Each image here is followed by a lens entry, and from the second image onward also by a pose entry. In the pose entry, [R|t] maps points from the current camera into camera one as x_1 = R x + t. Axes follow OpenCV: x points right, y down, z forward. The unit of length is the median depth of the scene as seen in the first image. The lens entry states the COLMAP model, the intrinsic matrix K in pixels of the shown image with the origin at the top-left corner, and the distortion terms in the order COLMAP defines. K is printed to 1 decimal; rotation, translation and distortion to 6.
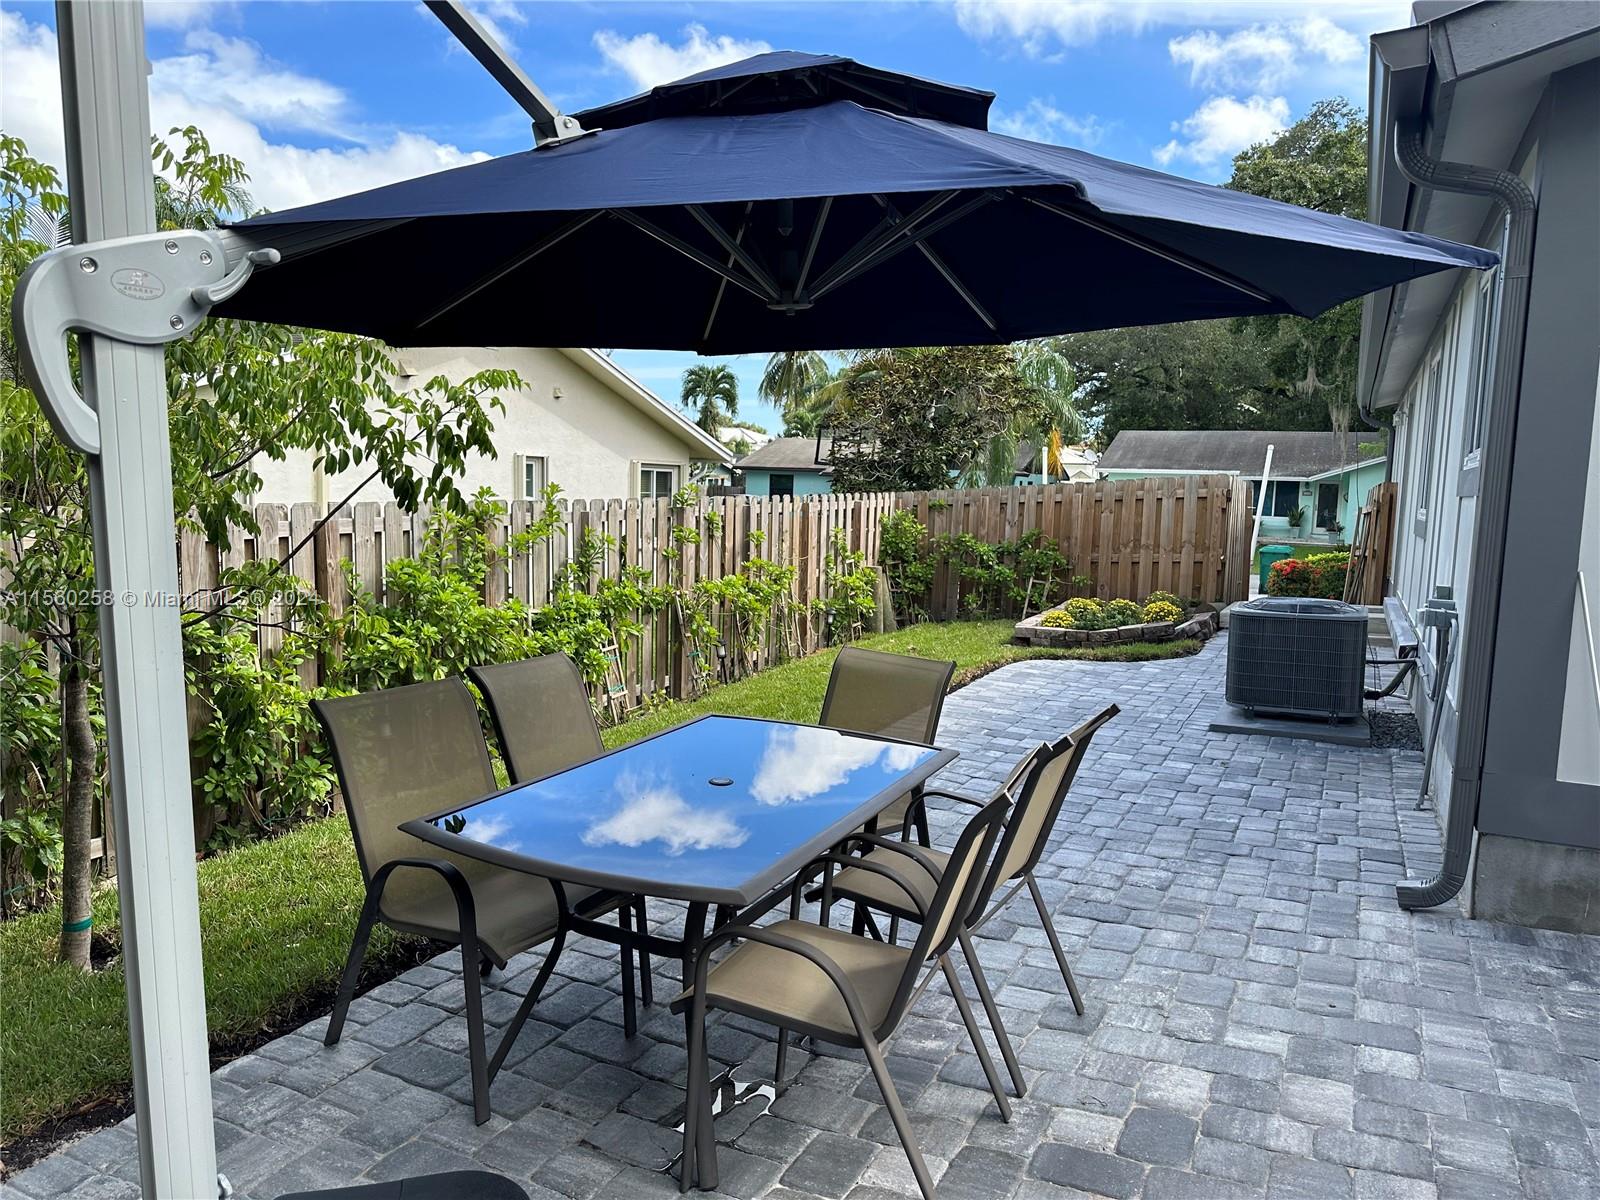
lens RADIAL K [[1126.0, 0, 808.1], [0, 1126.0, 623.8], [0, 0, 1]] dist [0.070443, -0.095529]
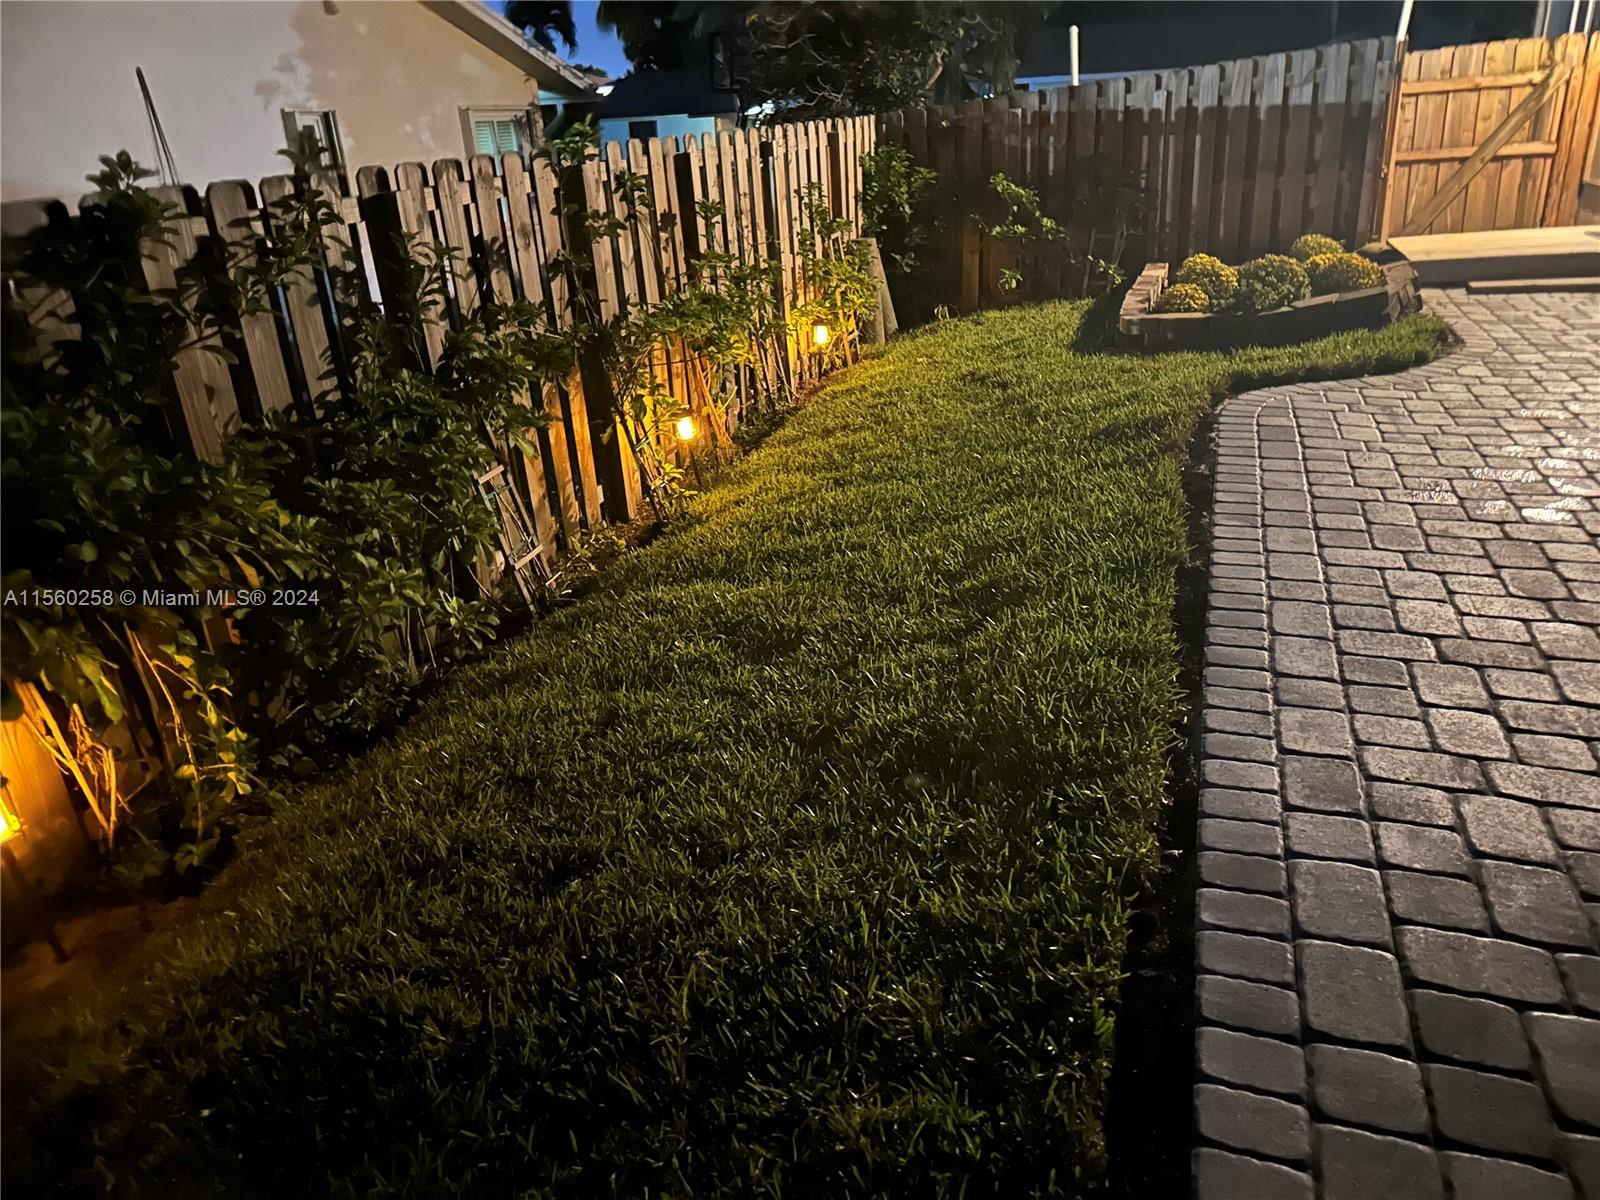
lens RADIAL K [[1126.0, 0, 808.1], [0, 1126.0, 623.8], [0, 0, 1]] dist [0.070443, -0.095529]
pose [[0.989436, -0.124022, 0.075067, -0.068555], [0.097767, 0.953182, 0.286157, -0.038433], [-0.107043, -0.275795, 0.955238, 0.403437]]
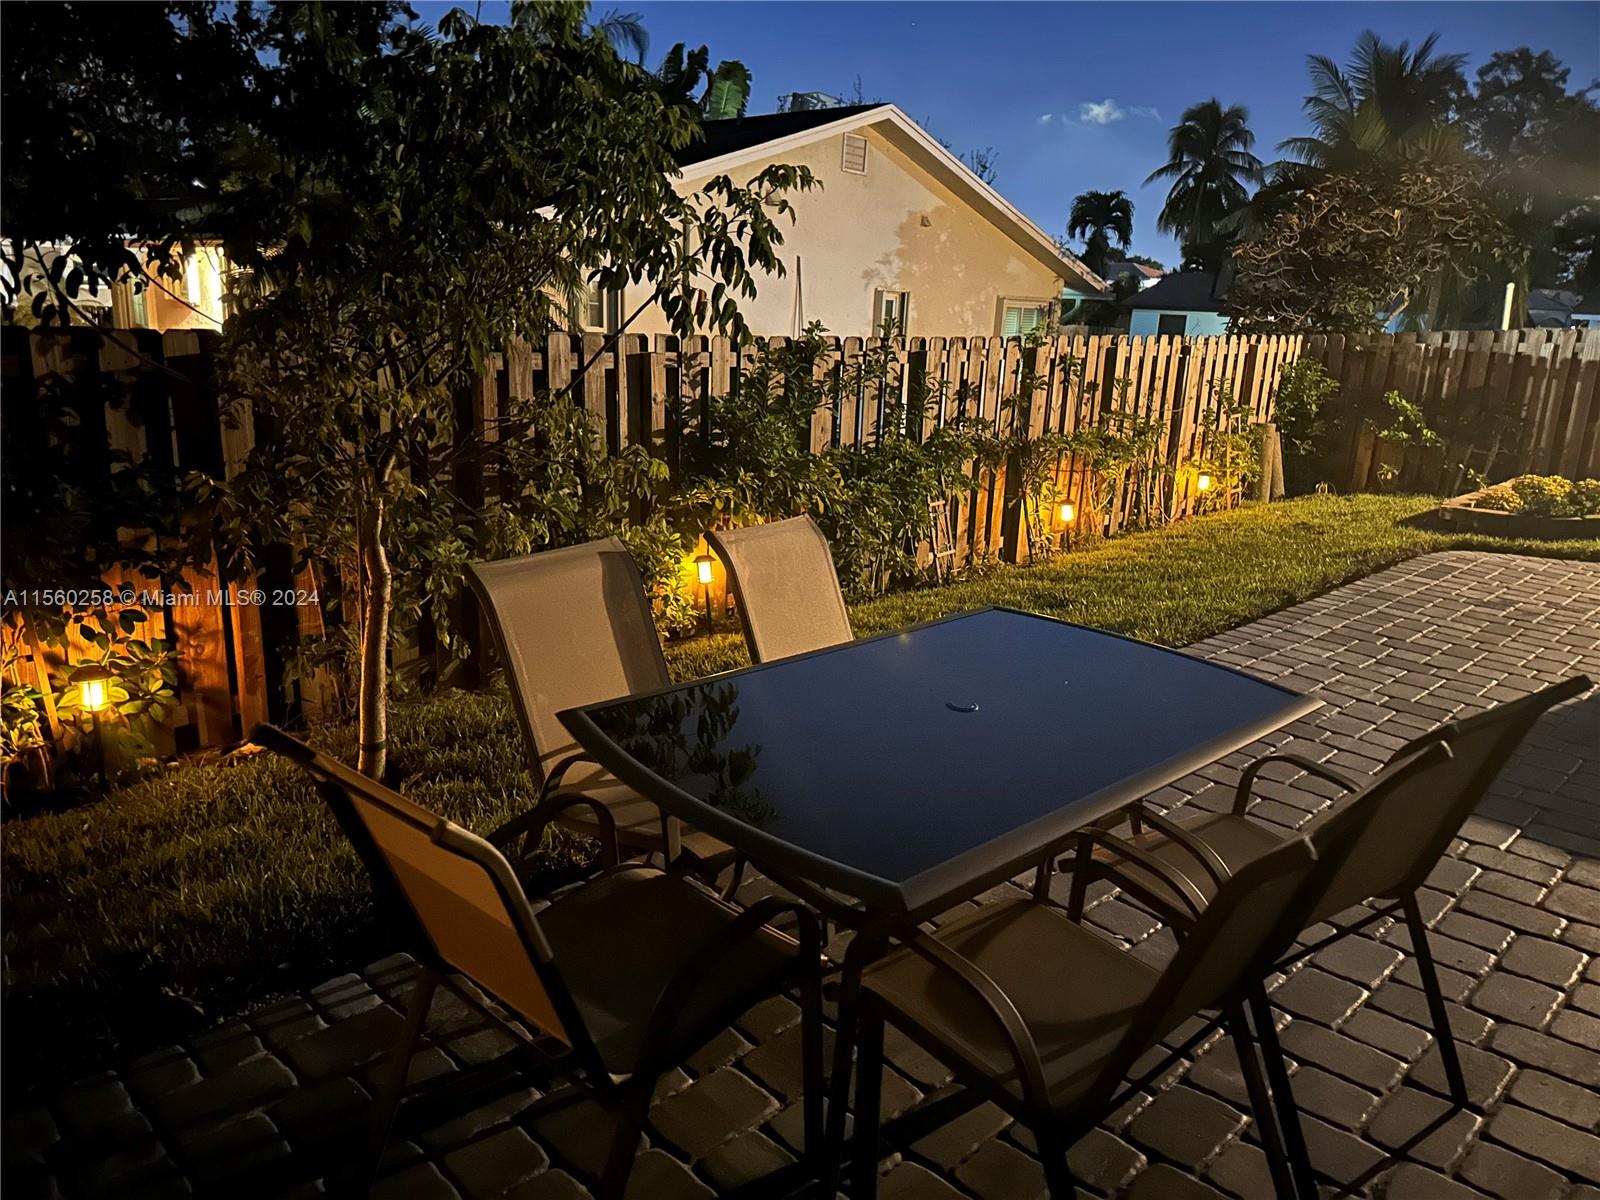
lens RADIAL K [[1126.0, 0, 808.1], [0, 1126.0, 623.8], [0, 0, 1]] dist [0.070443, -0.095529]
pose [[0.947027, 0.100718, -0.304953, 0.011851], [-0.058881, 0.987908, 0.143425, -0.005373], [0.315711, -0.117871, 0.941506, 0.077332]]
